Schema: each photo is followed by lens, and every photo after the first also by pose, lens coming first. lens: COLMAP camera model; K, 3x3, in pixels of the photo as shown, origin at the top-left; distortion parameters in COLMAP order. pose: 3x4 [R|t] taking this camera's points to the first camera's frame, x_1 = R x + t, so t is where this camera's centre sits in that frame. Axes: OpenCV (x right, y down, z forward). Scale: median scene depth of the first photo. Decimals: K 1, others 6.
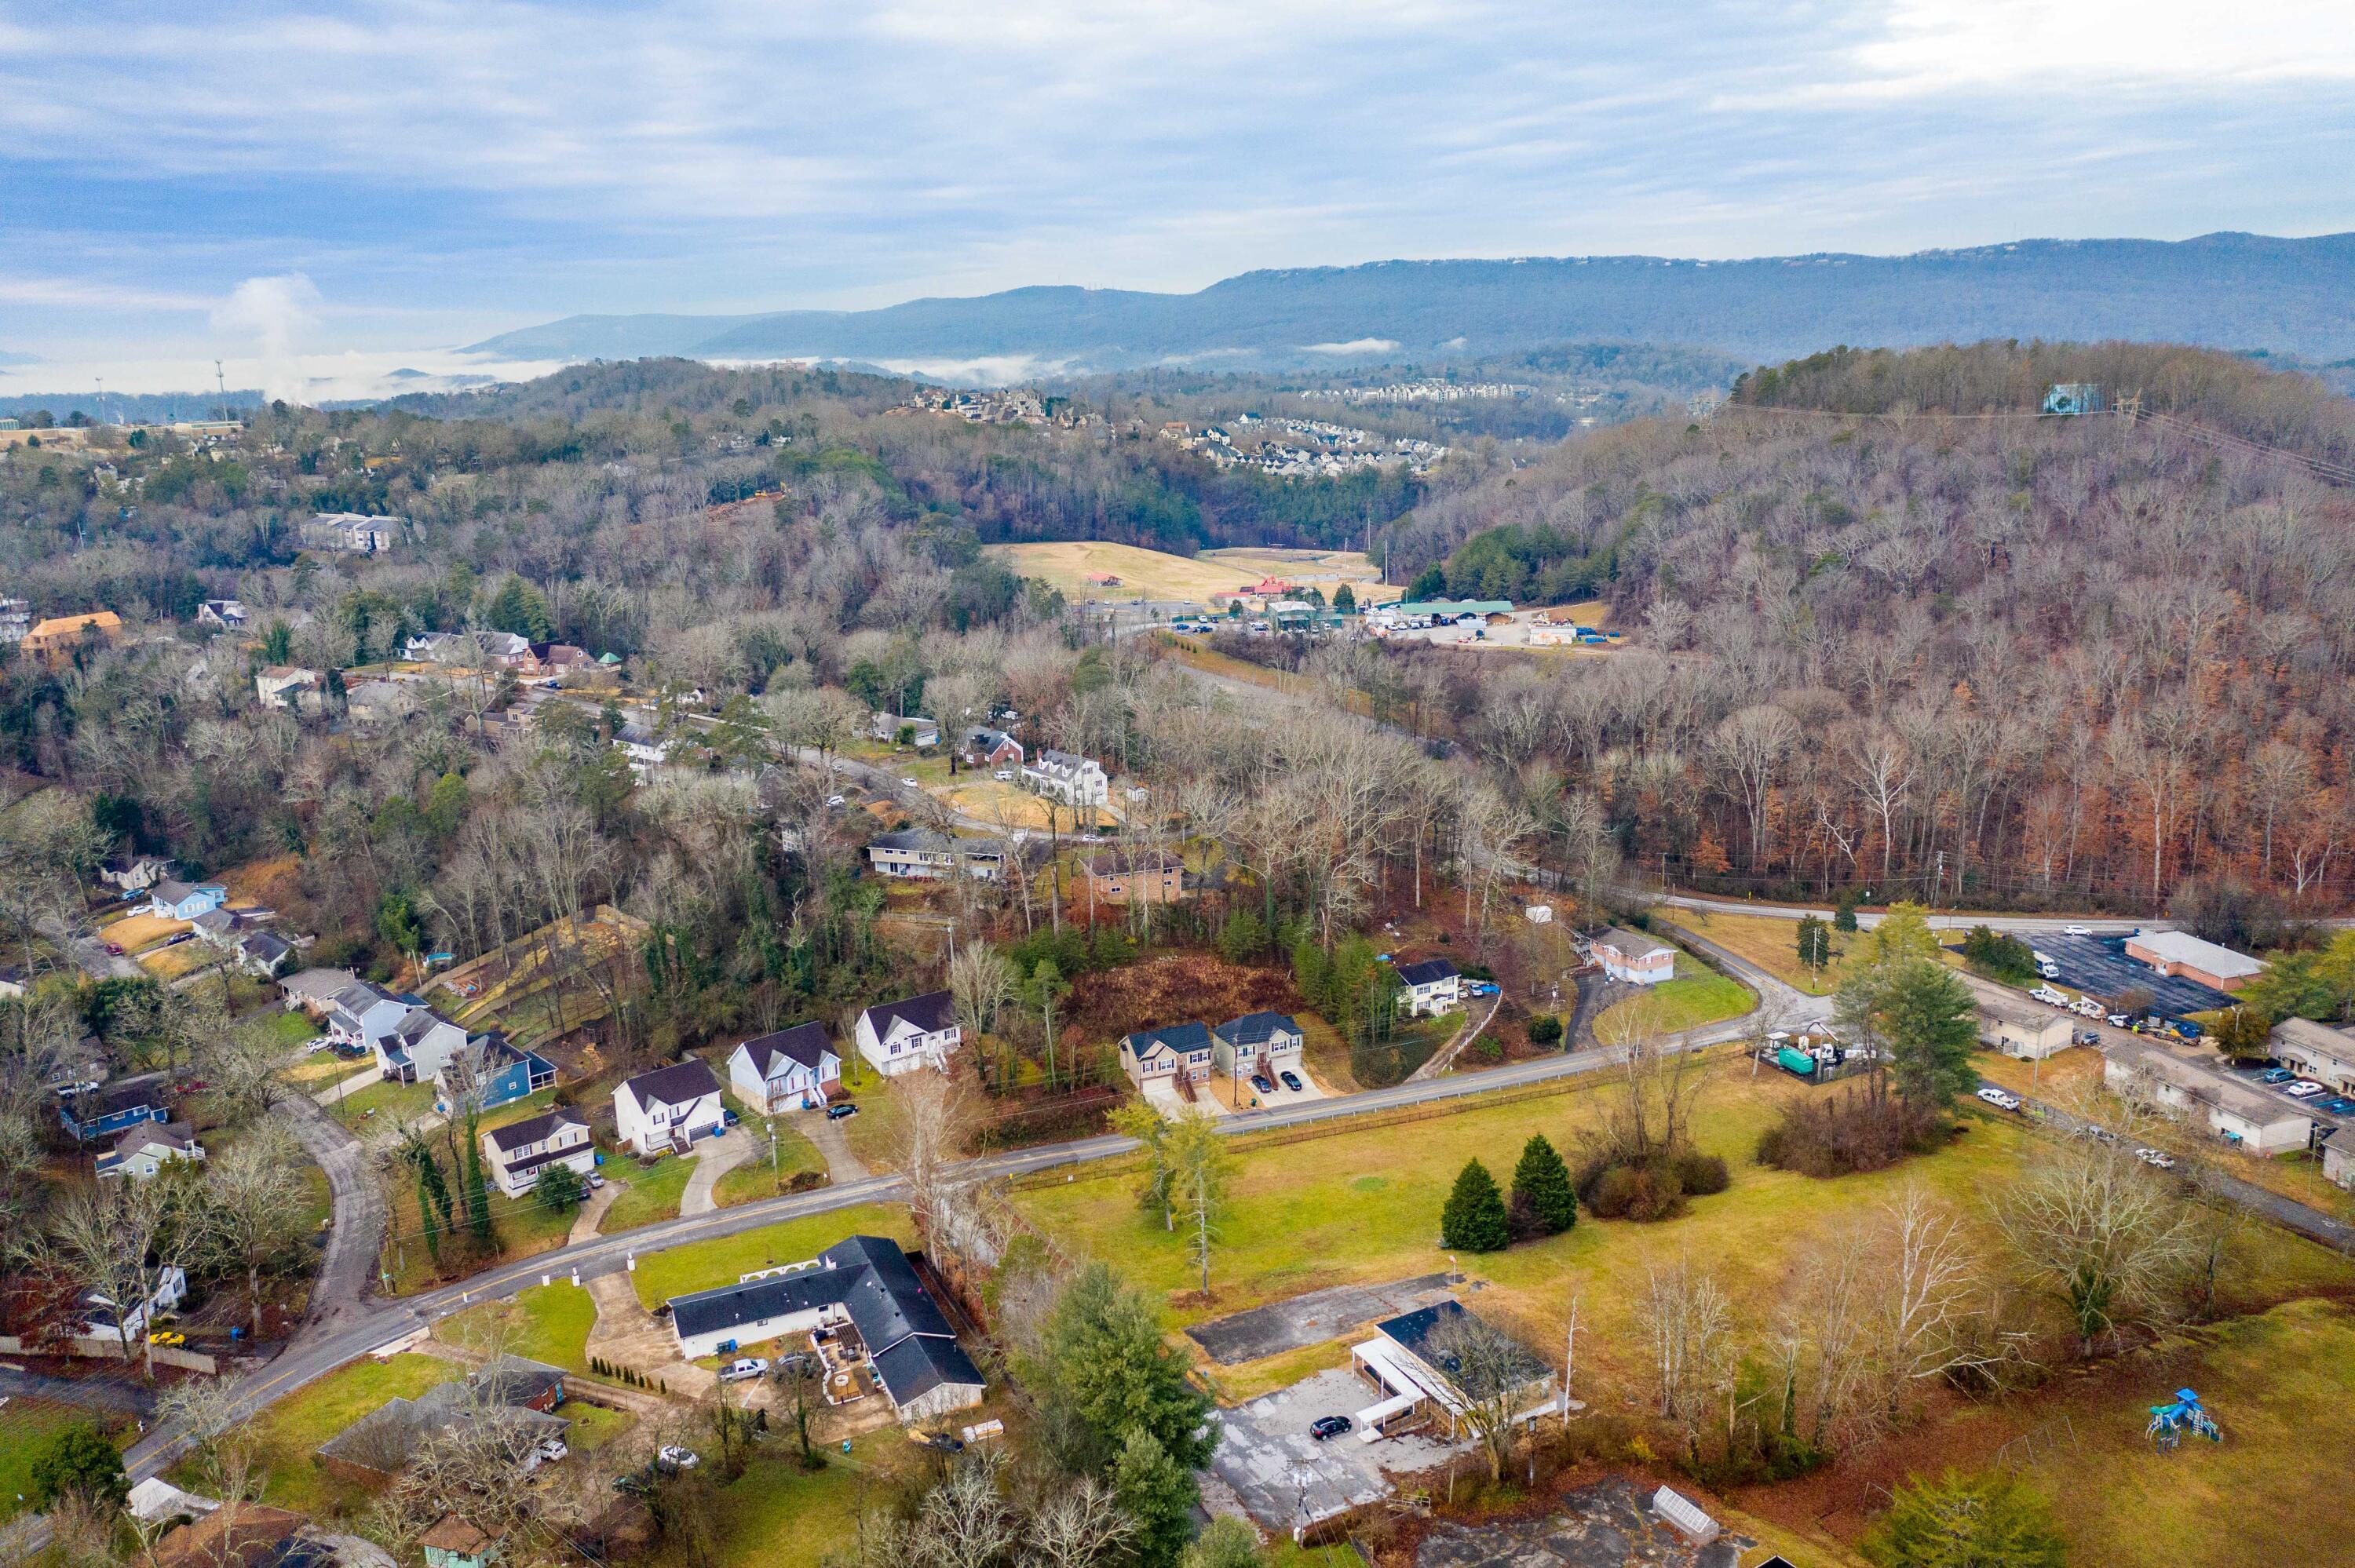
lens RADIAL K [[1869.2, 0, 1189.1], [0, 1869.2, 777.1], [0, 0, 1]] dist [-0.011119, 0.010719]
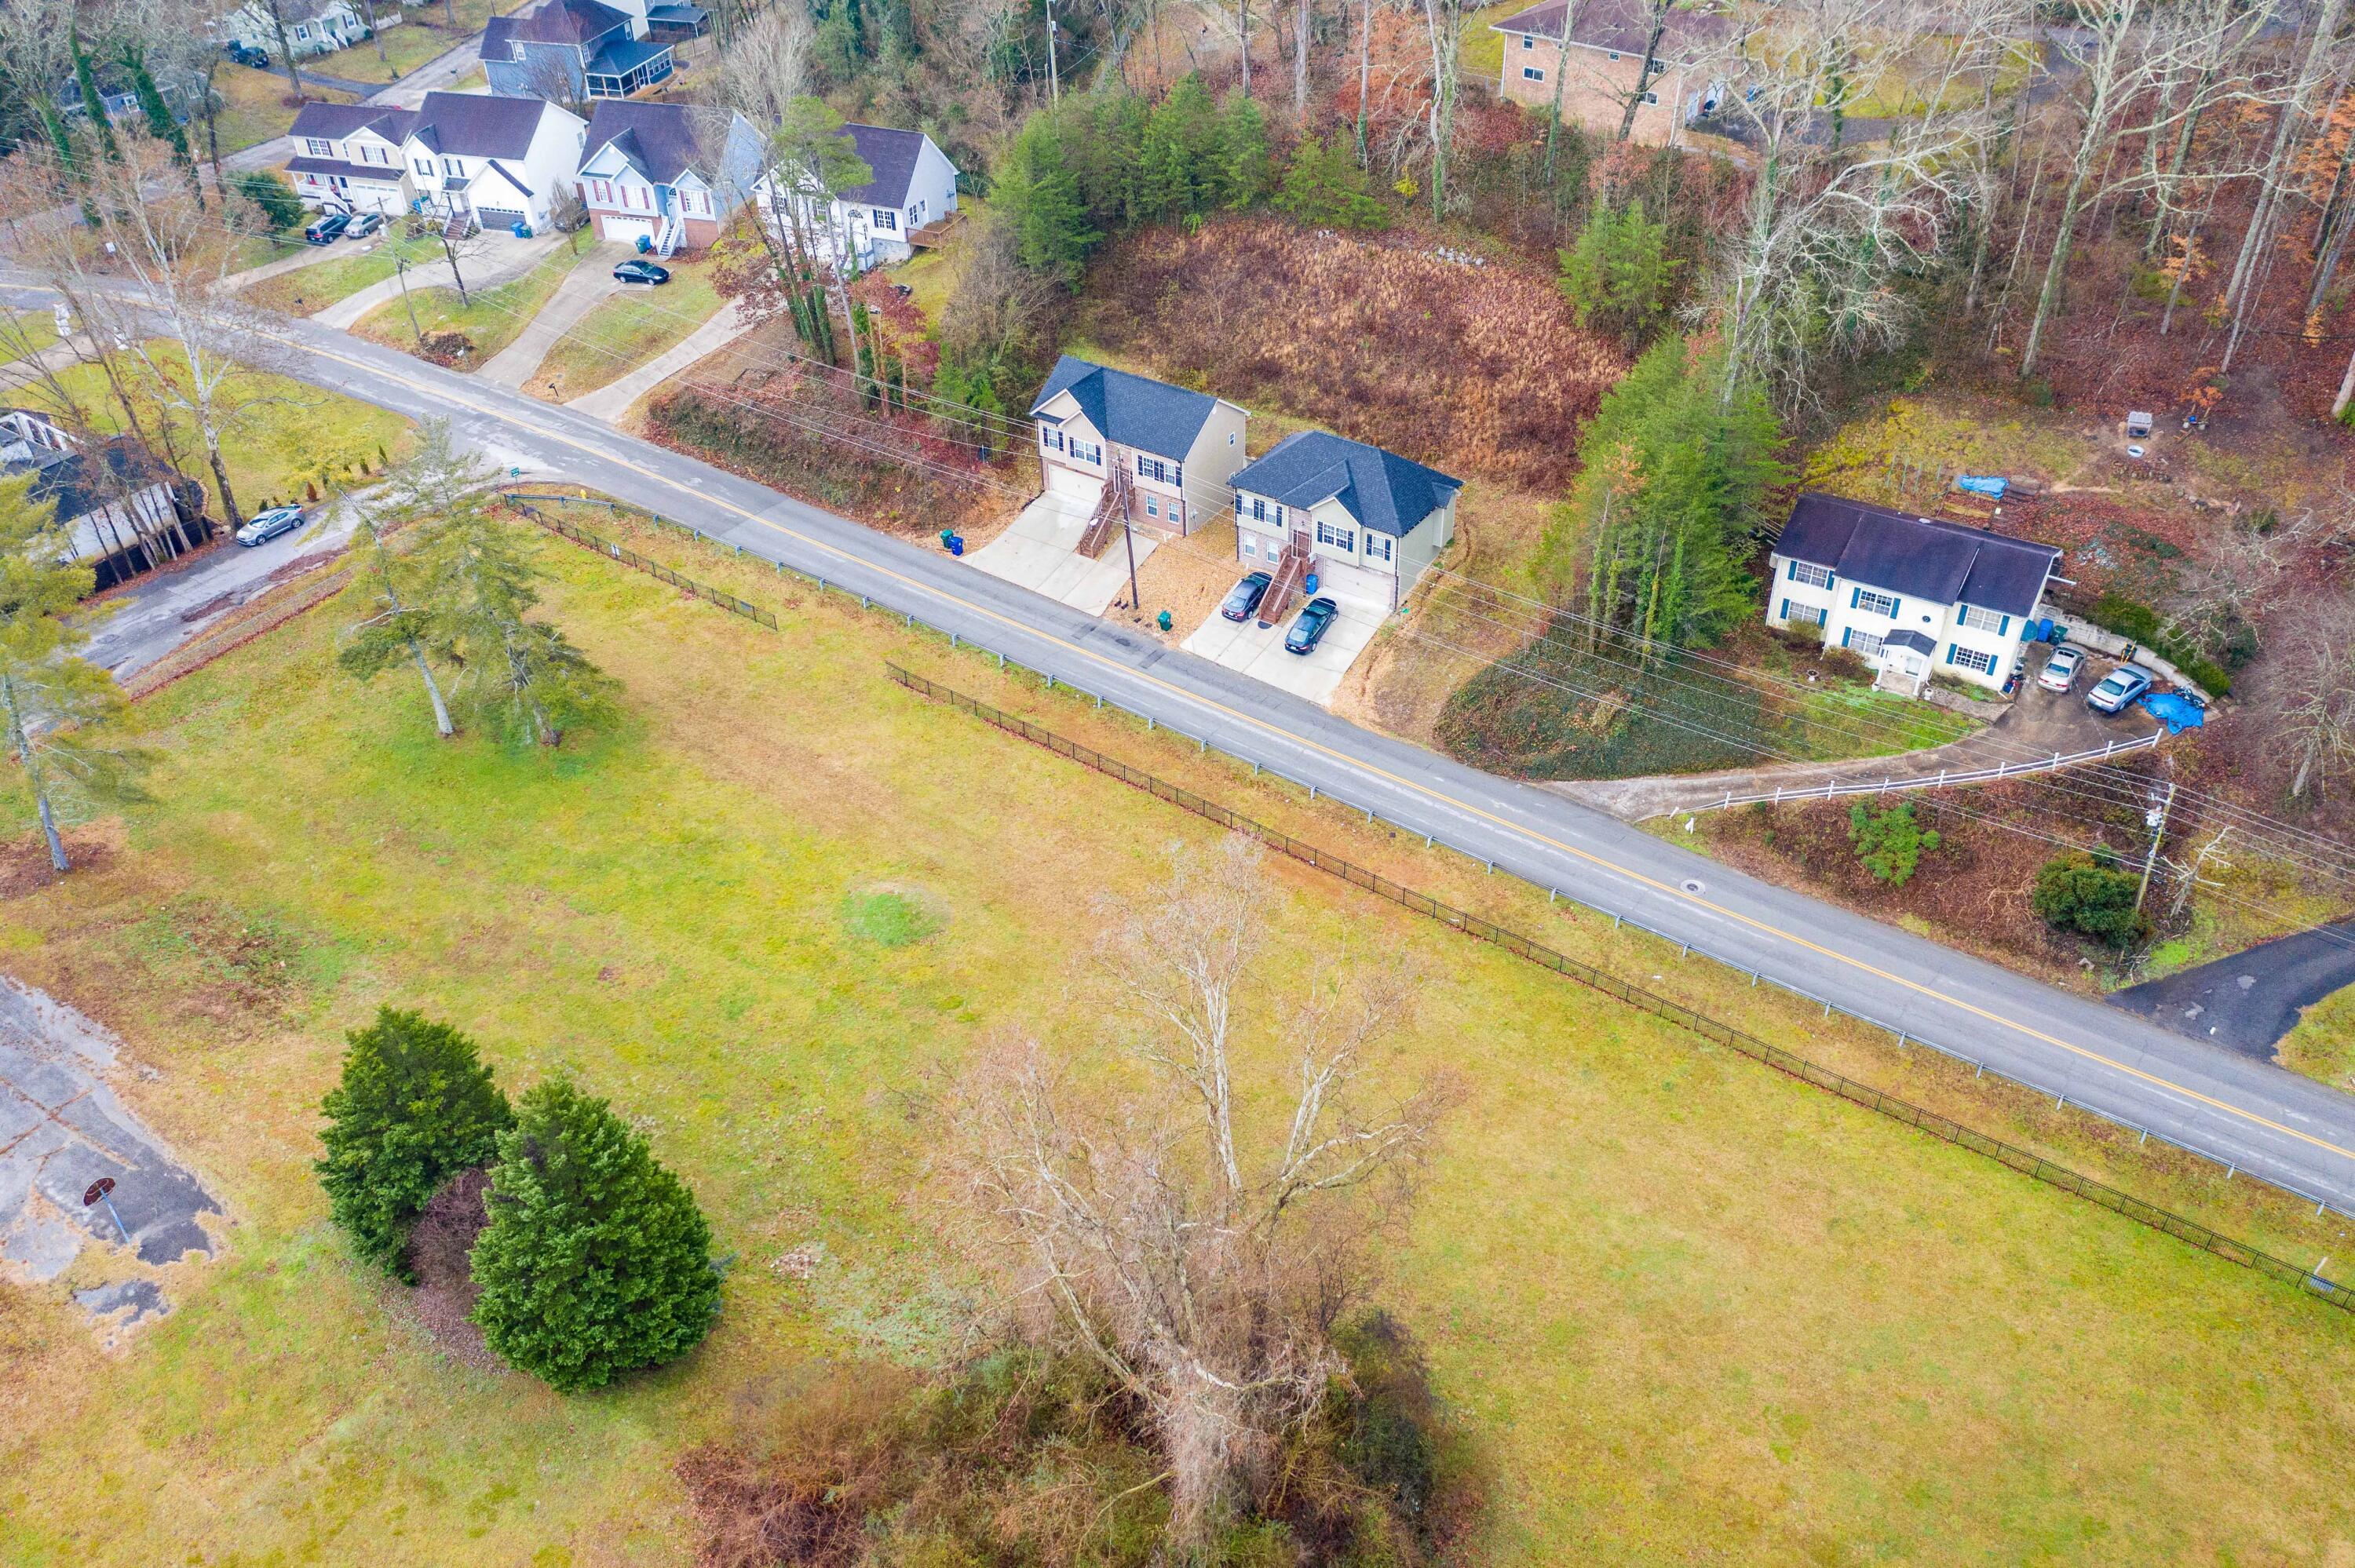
lens RADIAL K [[1869.2, 0, 1179.4], [0, 1869.2, 796.1], [0, 0, 1]] dist [-0.011119, 0.010719]
pose [[0.514810, 0.531724, -0.672488, 0.314733], [-0.190127, 0.835700, 0.515224, -0.006598], [0.835956, -0.137384, 0.531322, 0.732113]]
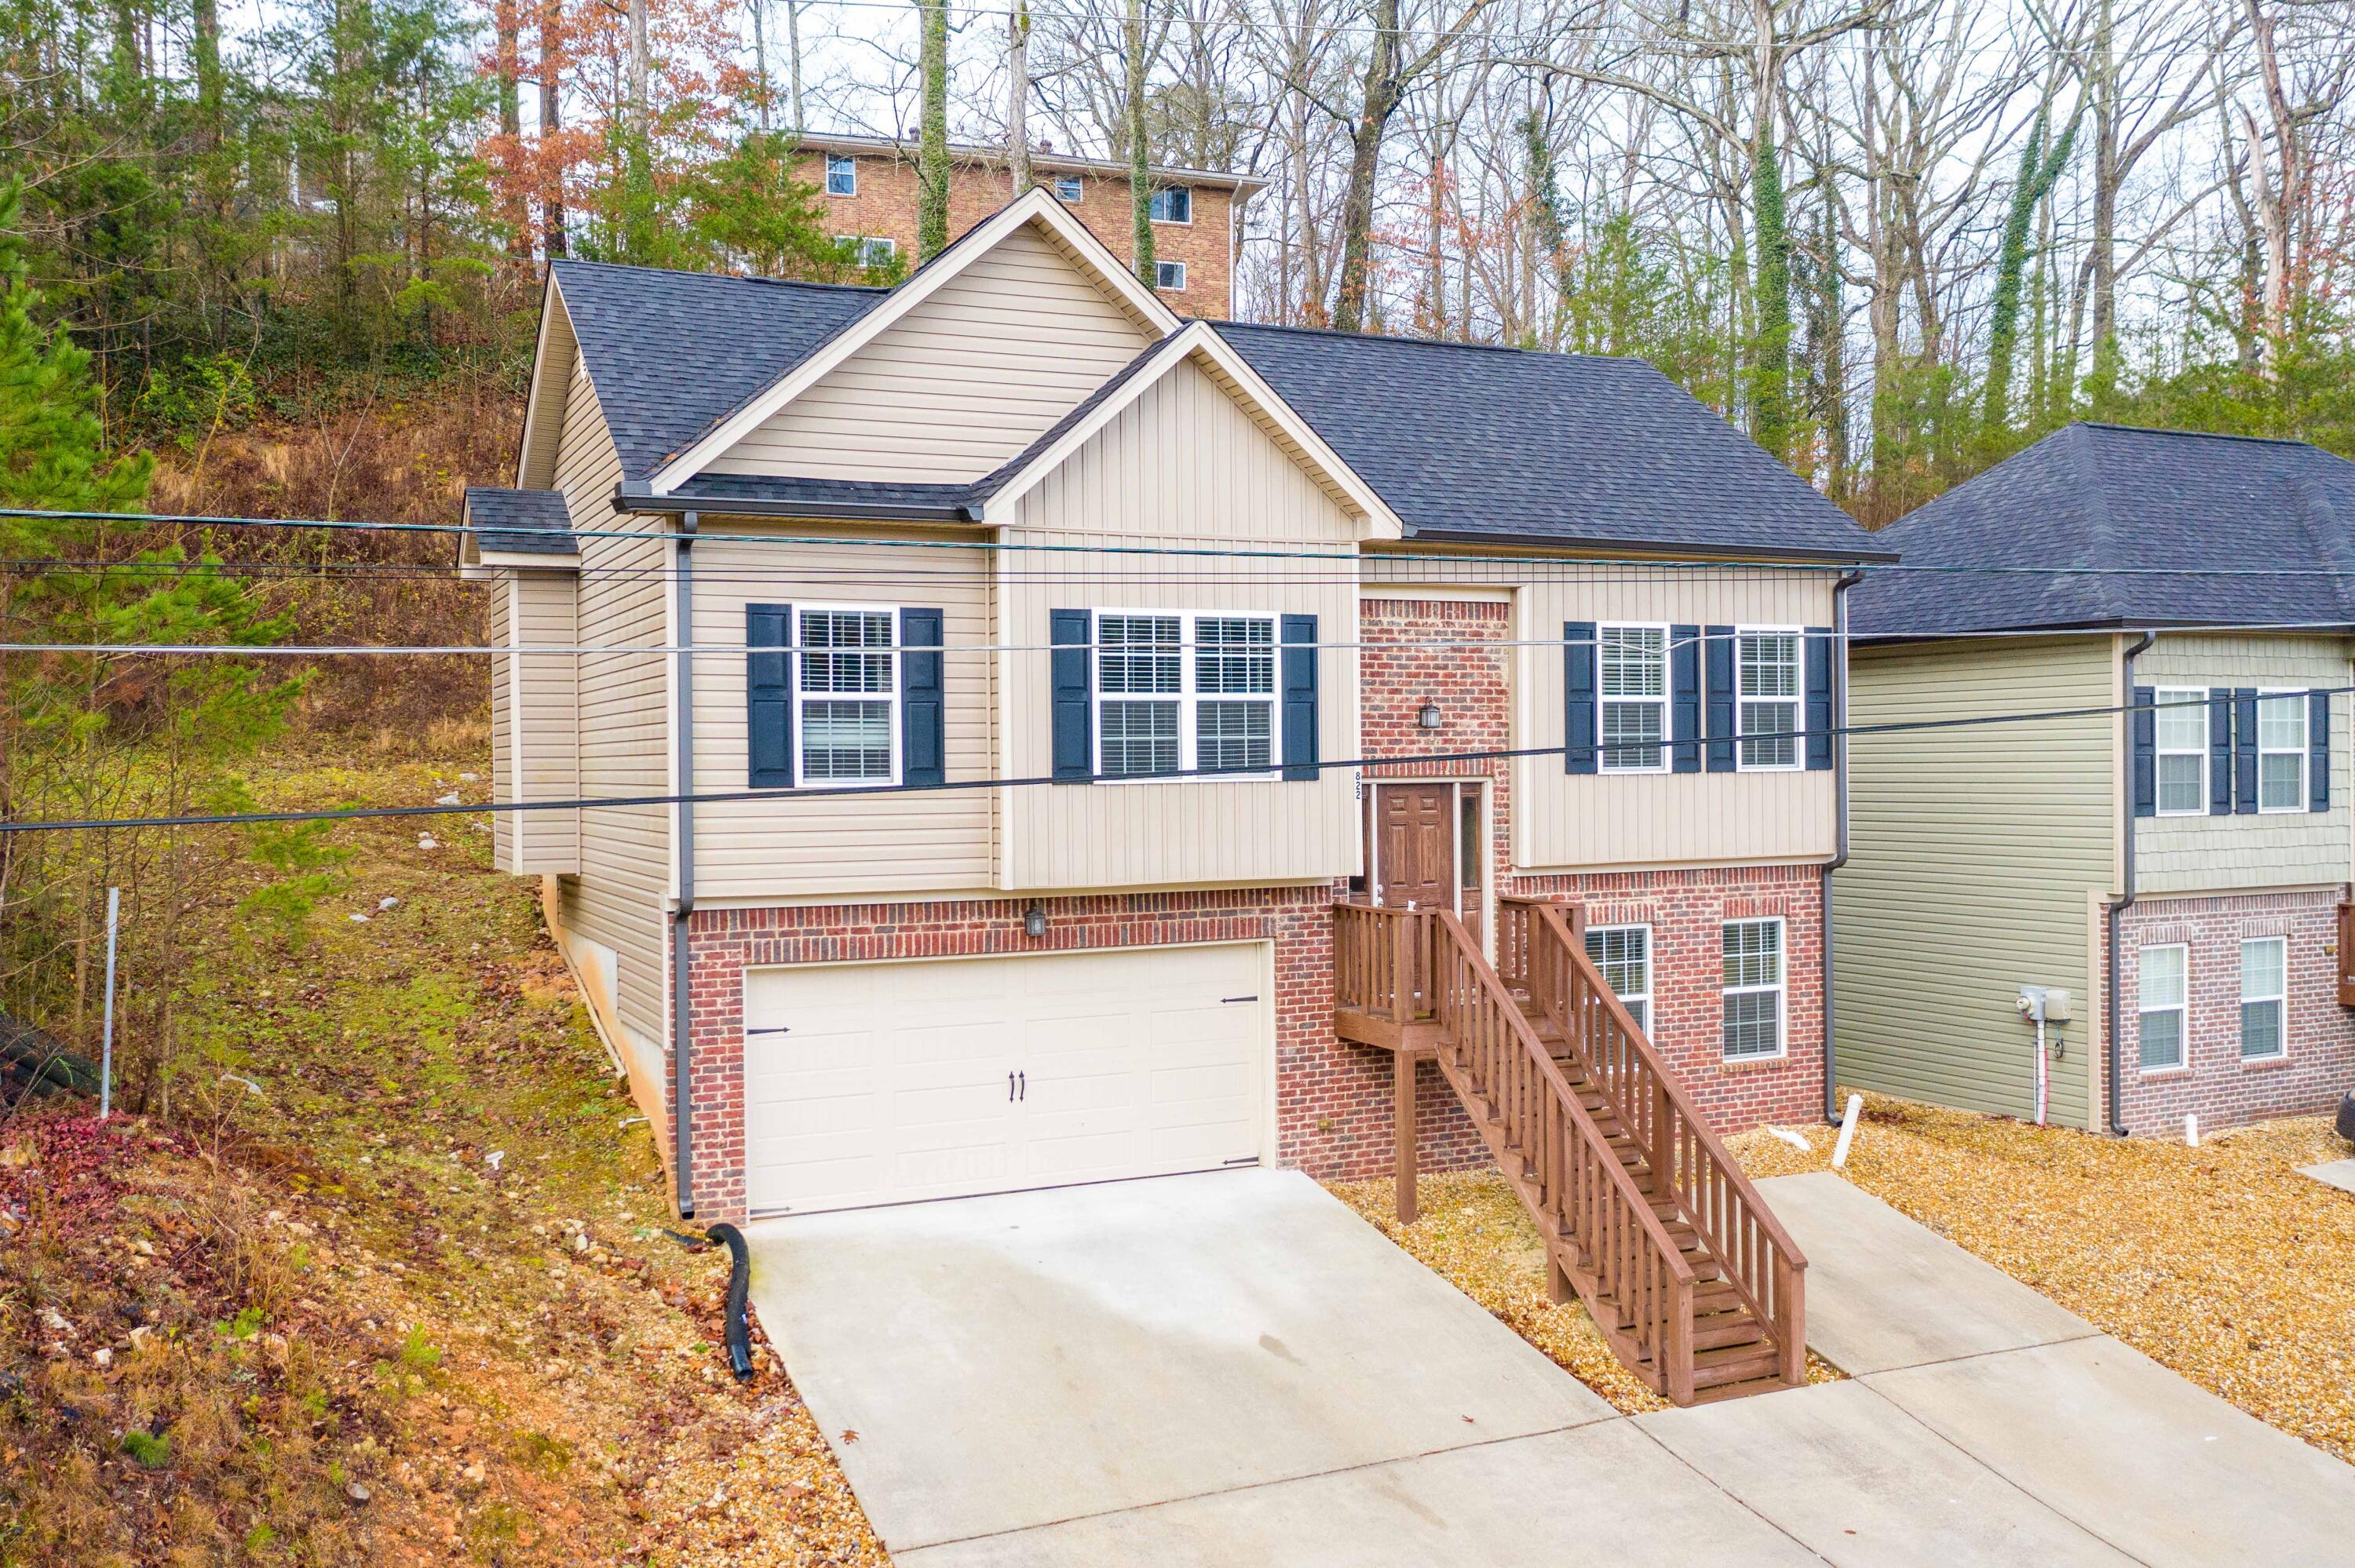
lens RADIAL K [[2015.4, 0, 1193.2], [0, 2015.4, 789.4], [0, 0, 1]] dist [-0.000864, -0.002138]
pose [[0.999715, 0.014561, 0.018896, -0.012447], [-0.010111, 0.976074, -0.217204, 0.160118], [-0.021606, 0.216951, 0.975943, 0.887423]]
